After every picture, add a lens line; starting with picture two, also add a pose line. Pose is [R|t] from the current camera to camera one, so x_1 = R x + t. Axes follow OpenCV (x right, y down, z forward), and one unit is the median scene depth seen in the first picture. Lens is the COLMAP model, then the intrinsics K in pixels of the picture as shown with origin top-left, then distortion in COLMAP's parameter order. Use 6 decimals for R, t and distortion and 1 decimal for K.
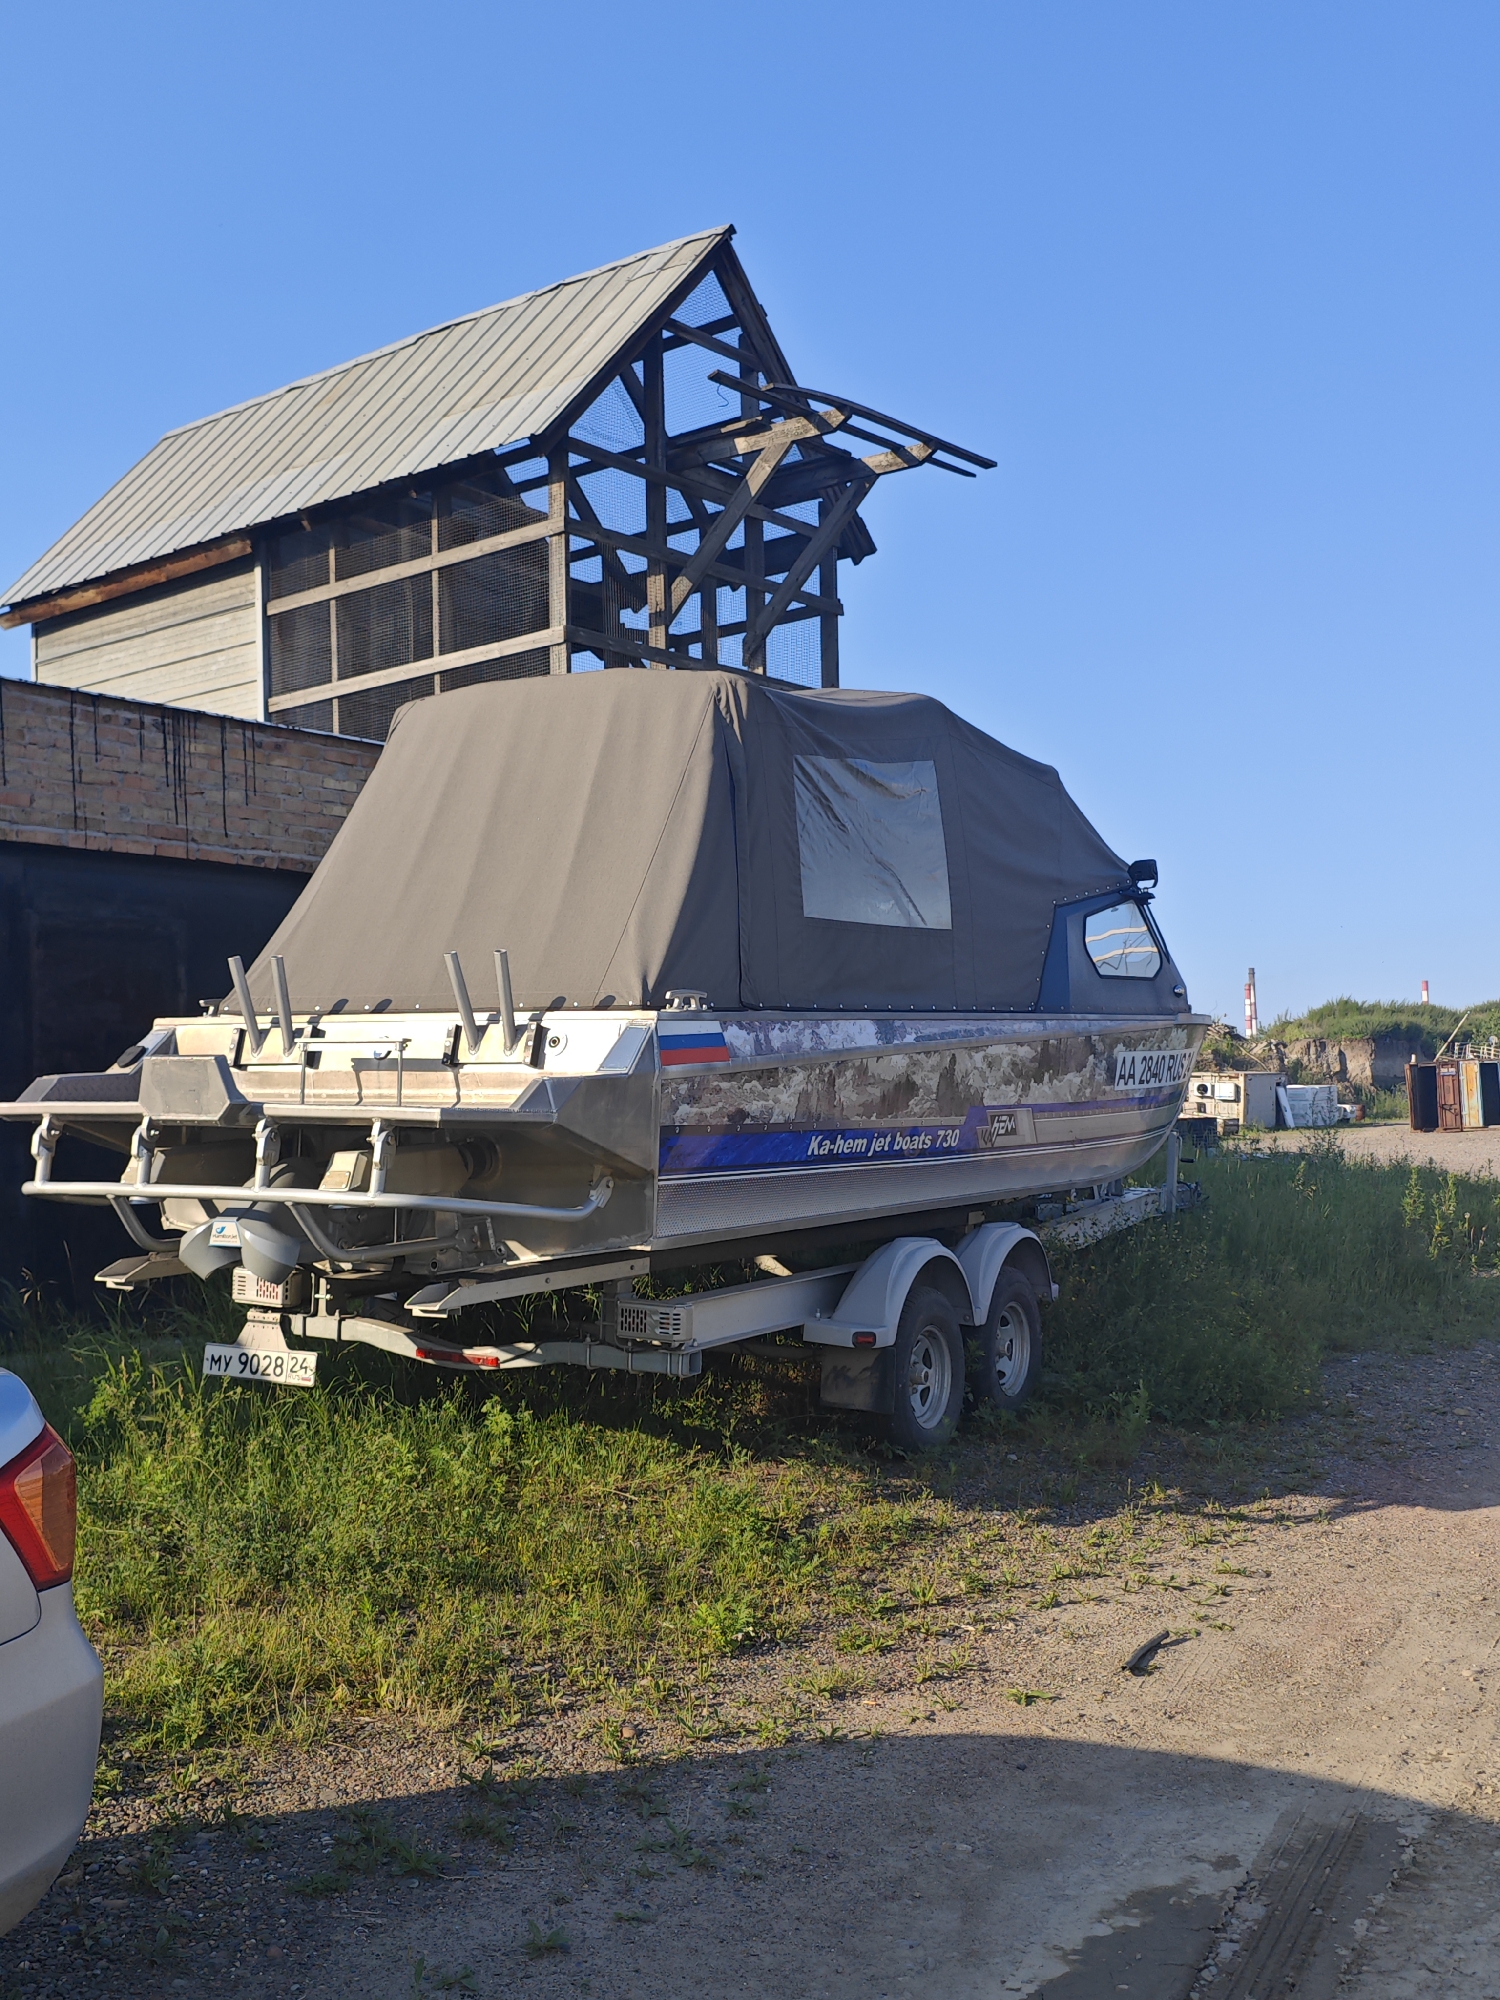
lens RADIAL K [[1934.8, 0, 751.1], [0, 1934.8, 1105.3], [0, 0, 1]] dist [0.117710, -0.200163]
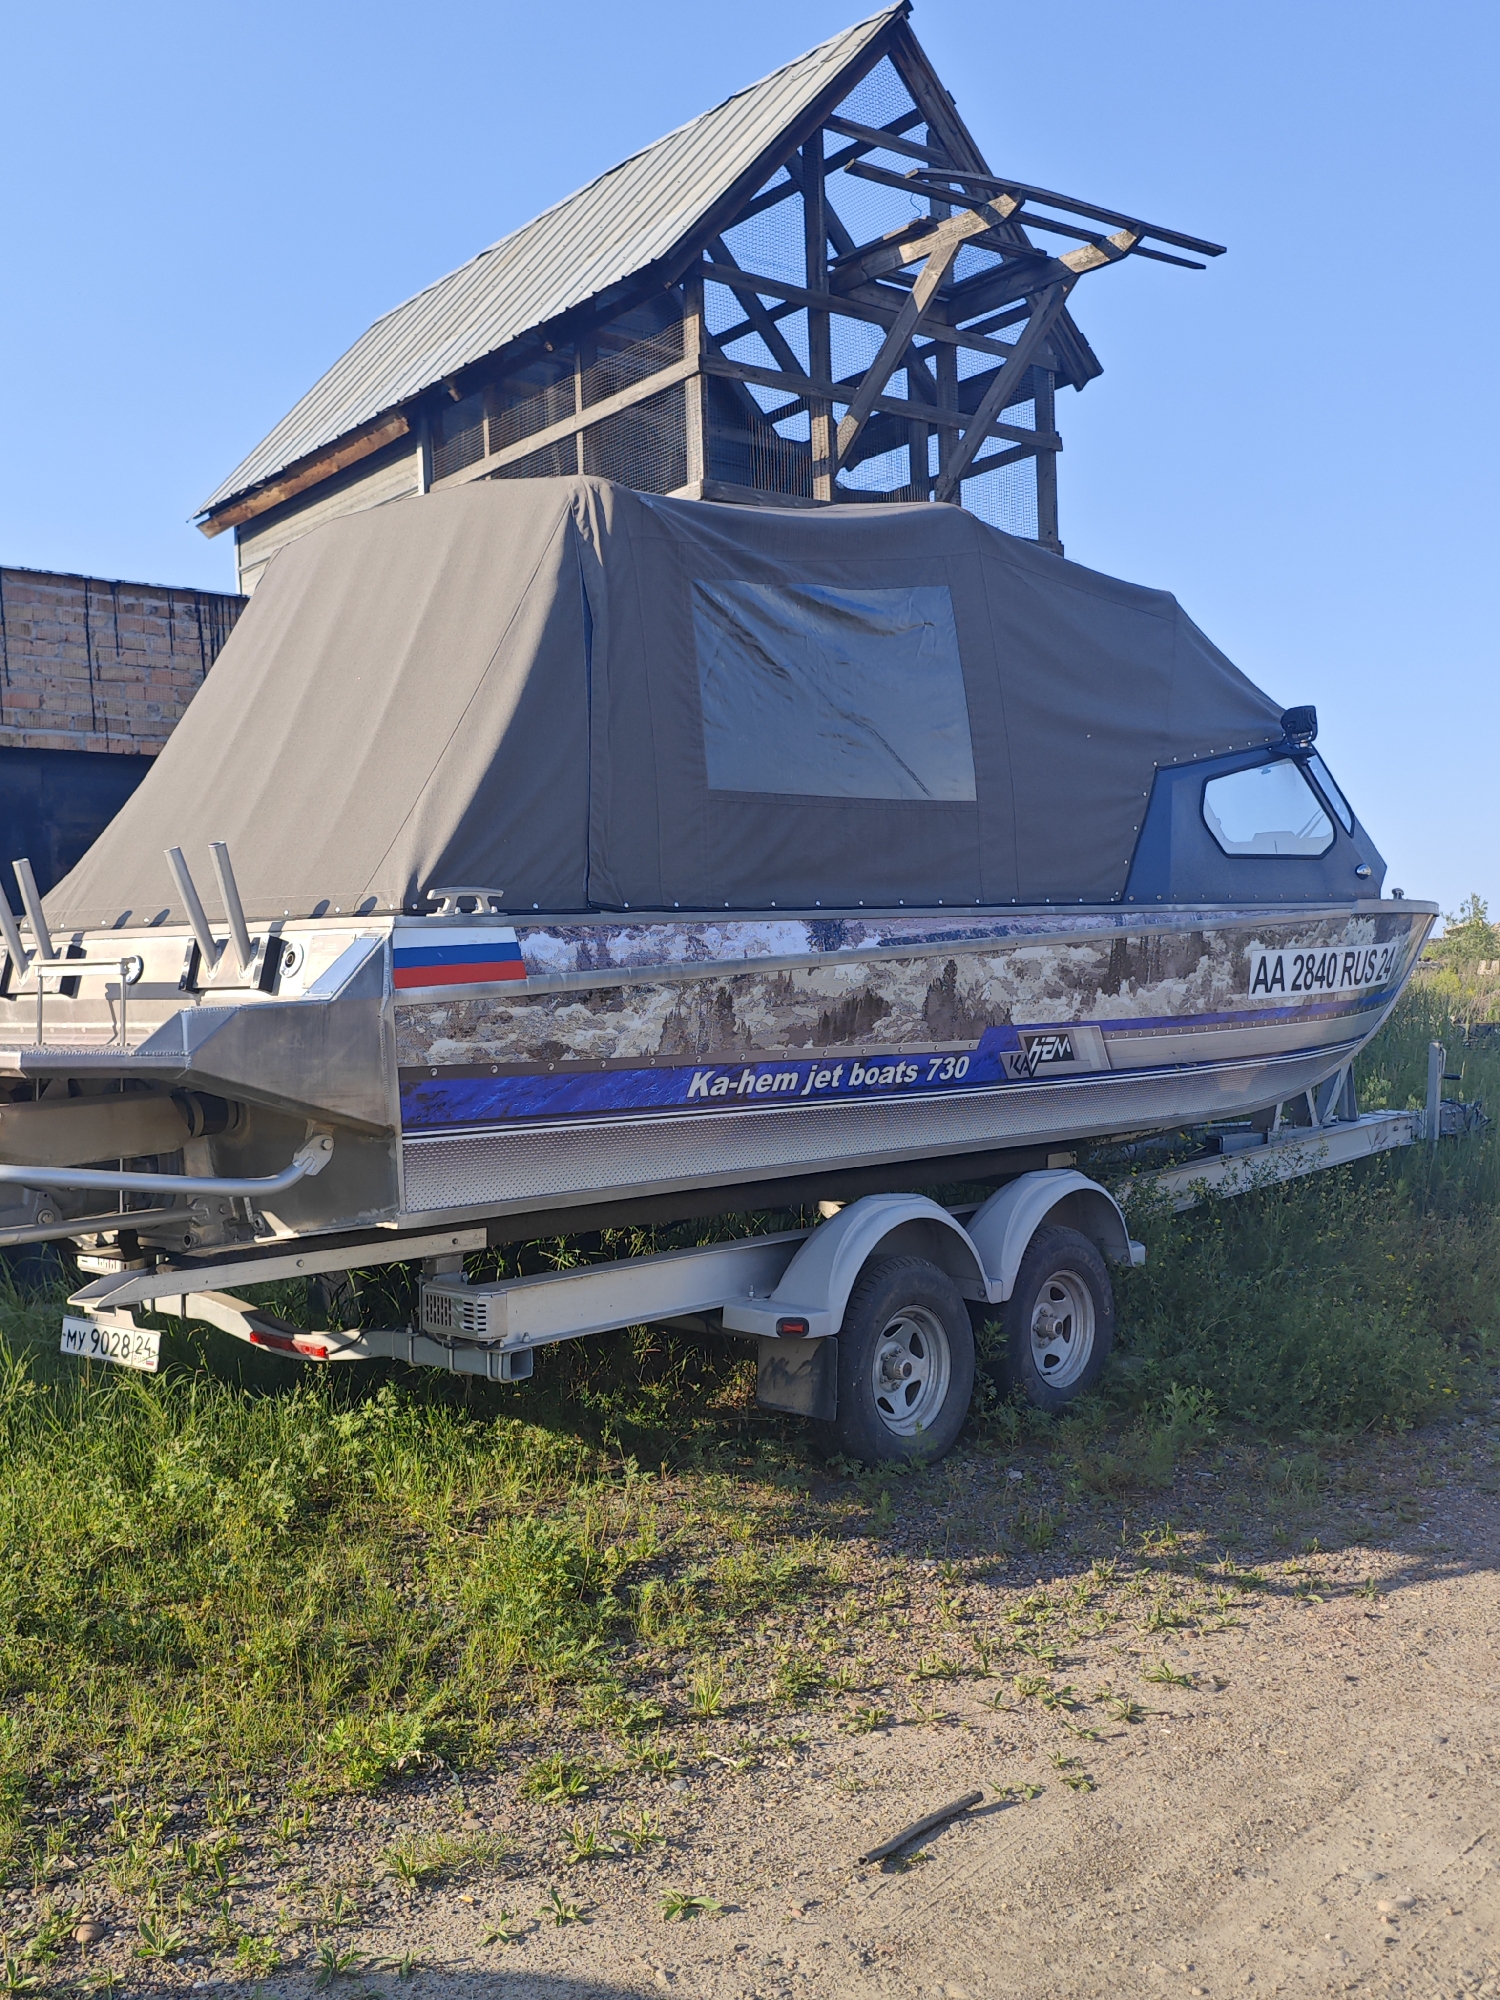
lens RADIAL K [[1934.8, 0, 751.1], [0, 1934.8, 1105.3], [0, 0, 1]] dist [0.117710, -0.200163]
pose [[0.977637, -0.006264, -0.210205, 0.193895], [0.016433, 0.998775, 0.046665, -0.006087], [0.209655, -0.049076, 0.976543, 0.217103]]
